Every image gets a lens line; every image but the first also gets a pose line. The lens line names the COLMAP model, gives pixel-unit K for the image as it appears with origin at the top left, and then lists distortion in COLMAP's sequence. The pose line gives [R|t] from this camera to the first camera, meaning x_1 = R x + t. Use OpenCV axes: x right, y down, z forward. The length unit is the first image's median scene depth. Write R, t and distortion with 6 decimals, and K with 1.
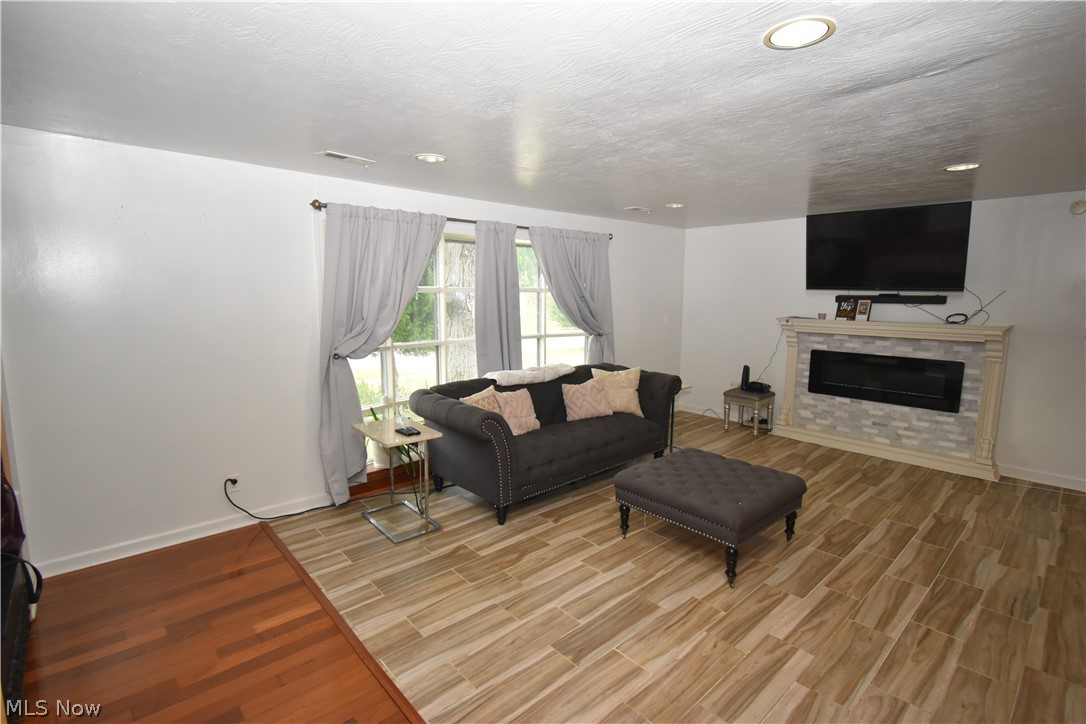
lens RADIAL K [[512.9, 0, 543.8], [0, 512.9, 360.5], [0, 0, 1]] dist [0.009550, -0.005383]
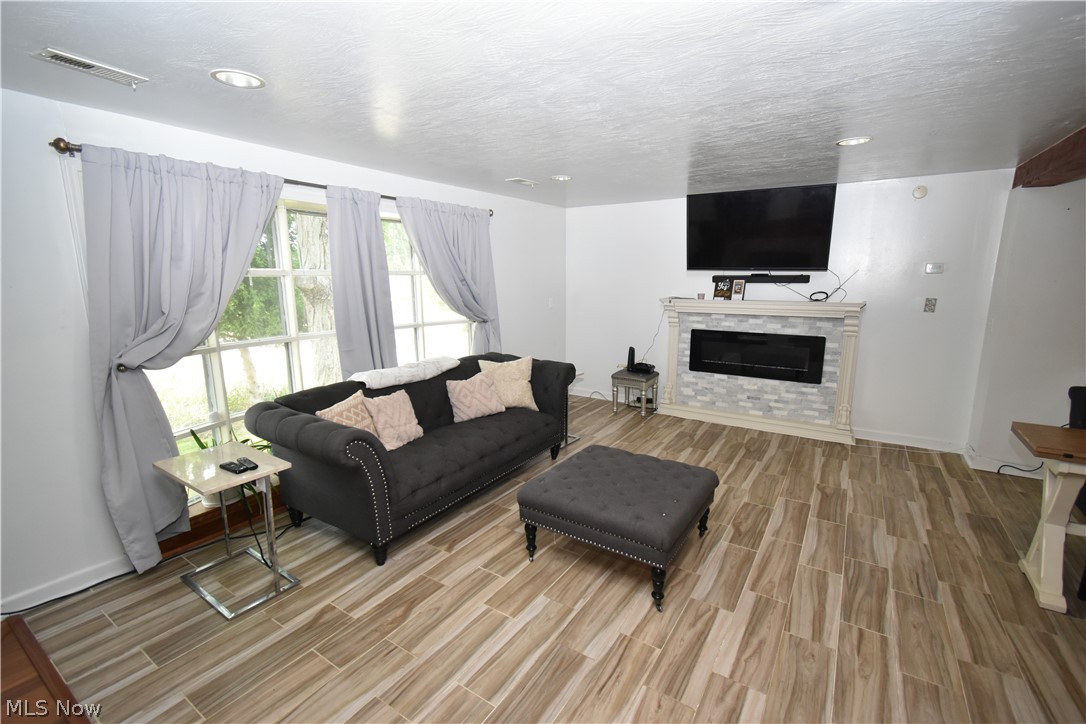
lens RADIAL K [[482.2, 0, 546.5], [0, 482.2, 363.8], [0, 0, 1]] dist [0.008593, -0.003750]
pose [[0.967310, -0.054779, 0.247610, -0.001598], [0.042722, 0.997637, 0.053809, -0.024659], [-0.249972, -0.041471, 0.967364, 0.206202]]
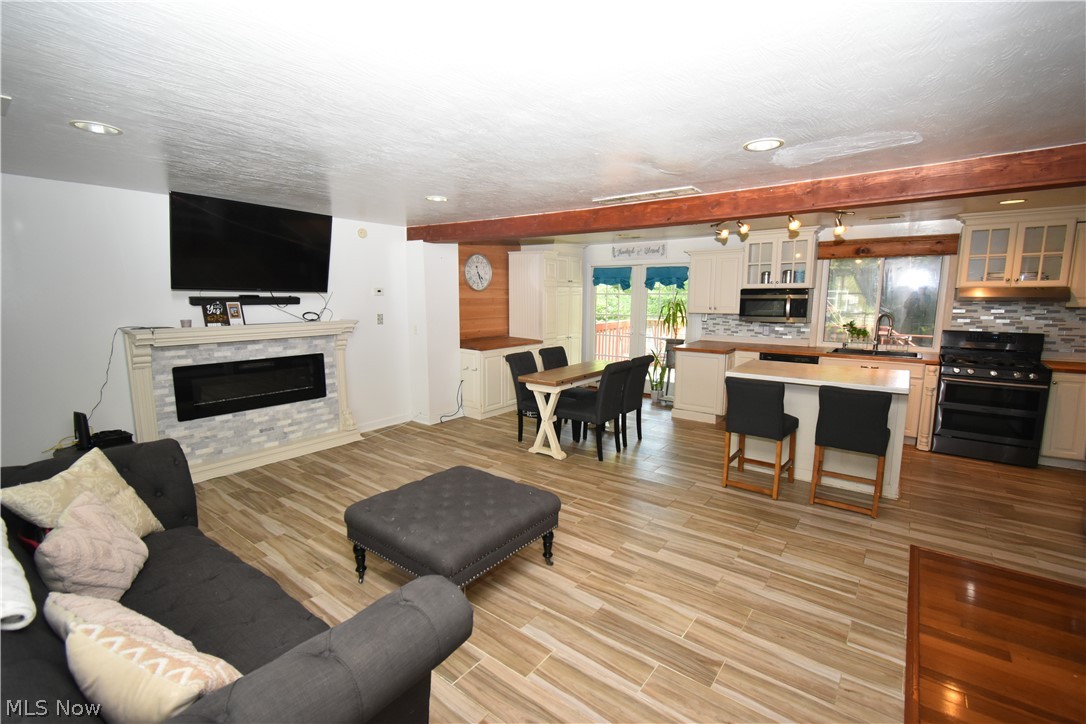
lens RADIAL K [[482.2, 0, 547.0], [0, 482.2, 361.8], [0, 0, 1]] dist [0.008593, -0.003750]
pose [[-0.185322, -0.139807, 0.972682, -0.435480], [0.130623, 0.977539, 0.165392, -0.114870], [-0.973958, 0.157705, -0.162898, 0.852096]]
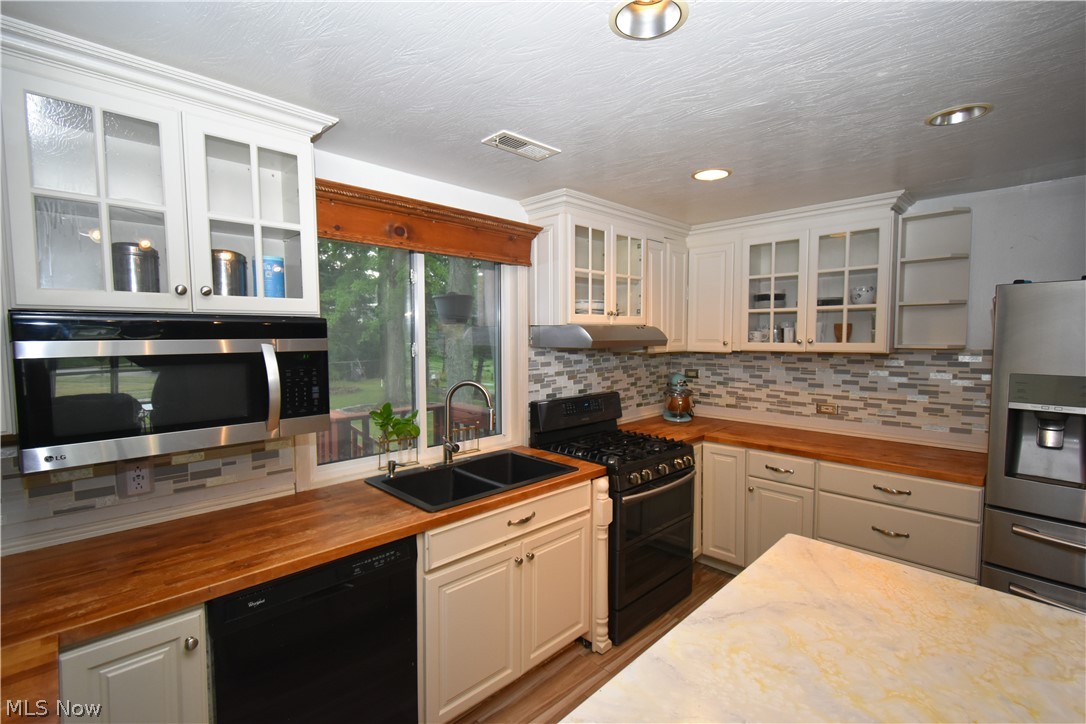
lens RADIAL K [[482.2, 0, 546.2], [0, 482.2, 365.4], [0, 0, 1]] dist [0.008593, -0.003750]
pose [[-0.999210, 0.002775, -0.039649, 0.754415], [-0.004888, 0.981406, 0.191882, -0.025507], [0.039444, 0.191924, -0.980617, 0.223666]]
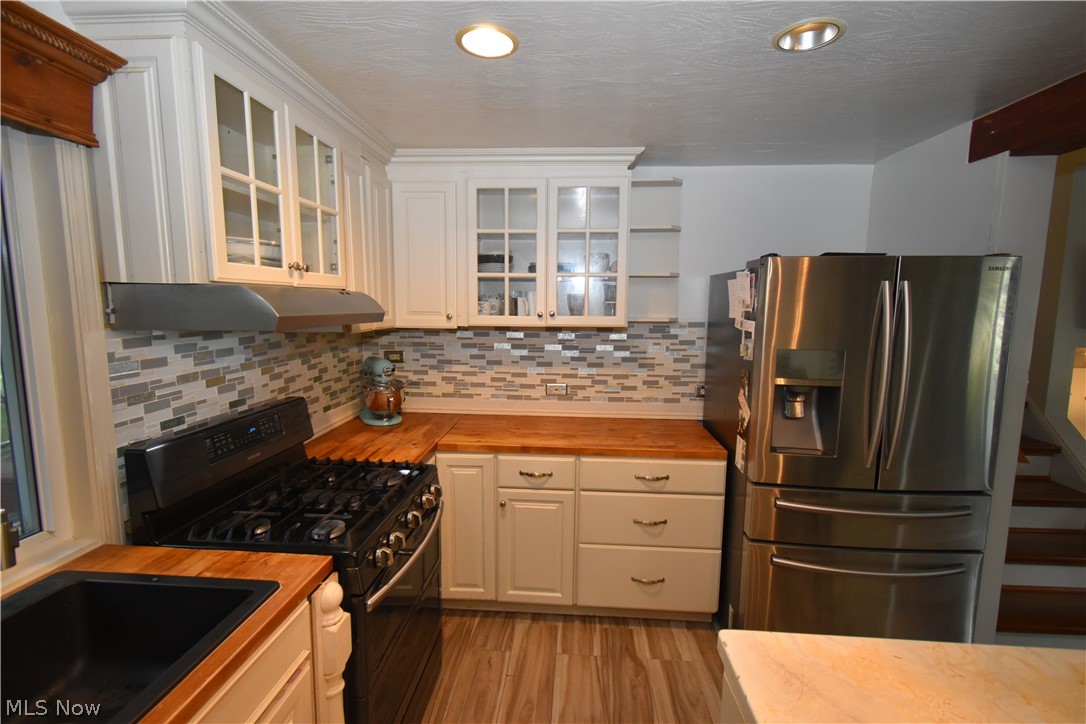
lens RADIAL K [[482.2, 0, 535.9], [0, 482.2, 363.6], [0, 0, 1]] dist [0.008593, -0.003750]
pose [[-0.727141, 0.075587, -0.682314, 0.767315], [-0.098832, 0.972039, 0.213008, 0.013458], [0.679336, 0.222322, -0.699339, -0.089548]]
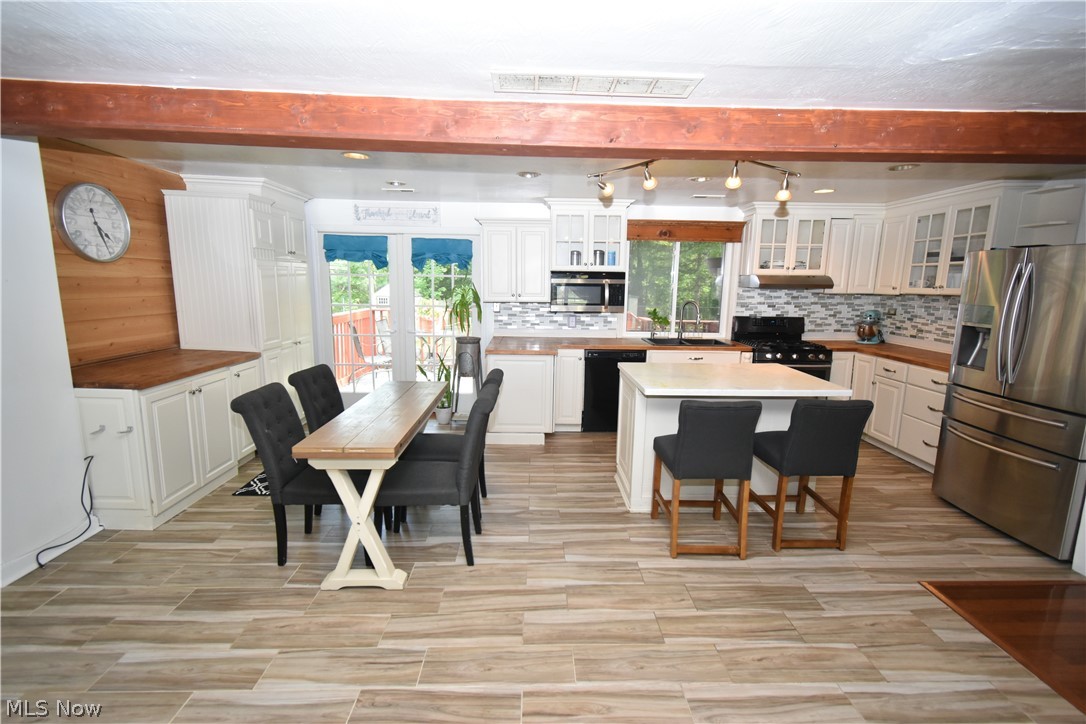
lens RADIAL K [[482.2, 0, 544.7], [0, 482.2, 363.5], [0, 0, 1]] dist [0.008593, -0.003750]
pose [[-0.758412, -0.123134, 0.640038, 0.226174], [0.069753, 0.961019, 0.267539, -0.110731], [-0.648032, 0.247550, -0.720259, 0.925955]]
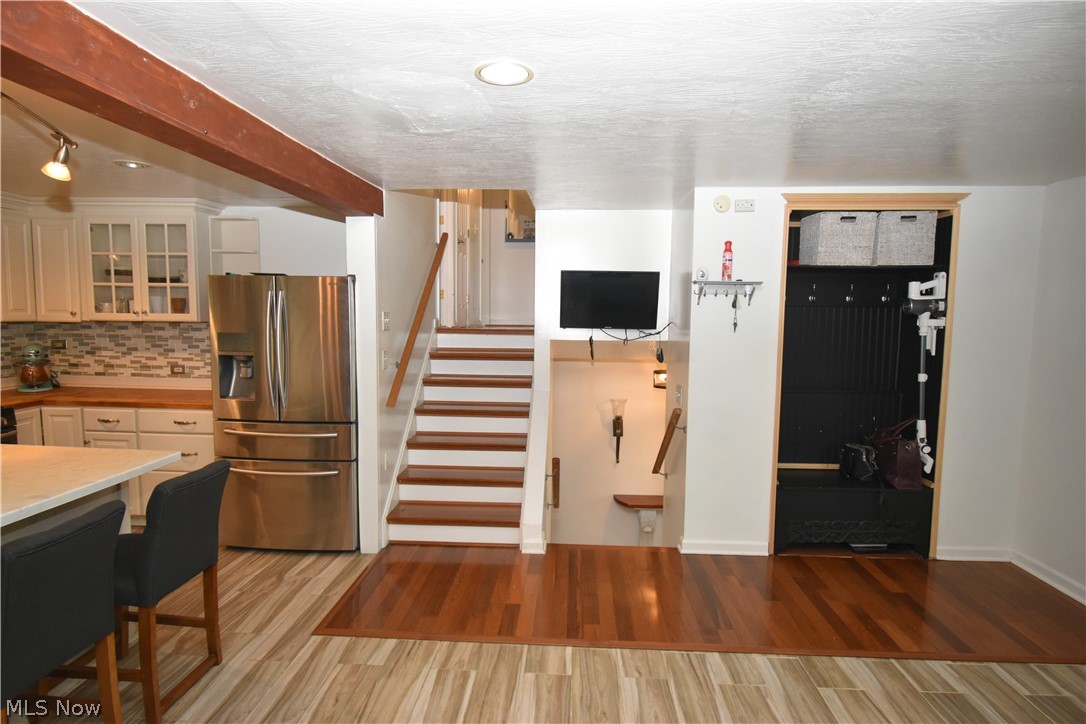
lens RADIAL K [[587.5, 0, 542.5], [0, 587.5, 366.3], [0, 0, 1]] dist [0.001893, -0.004740]
pose [[-0.707448, 0.048692, -0.705086, 0.544985], [-0.110643, 0.977694, 0.178531, -0.104378], [0.698051, 0.204314, -0.686280, 0.827495]]
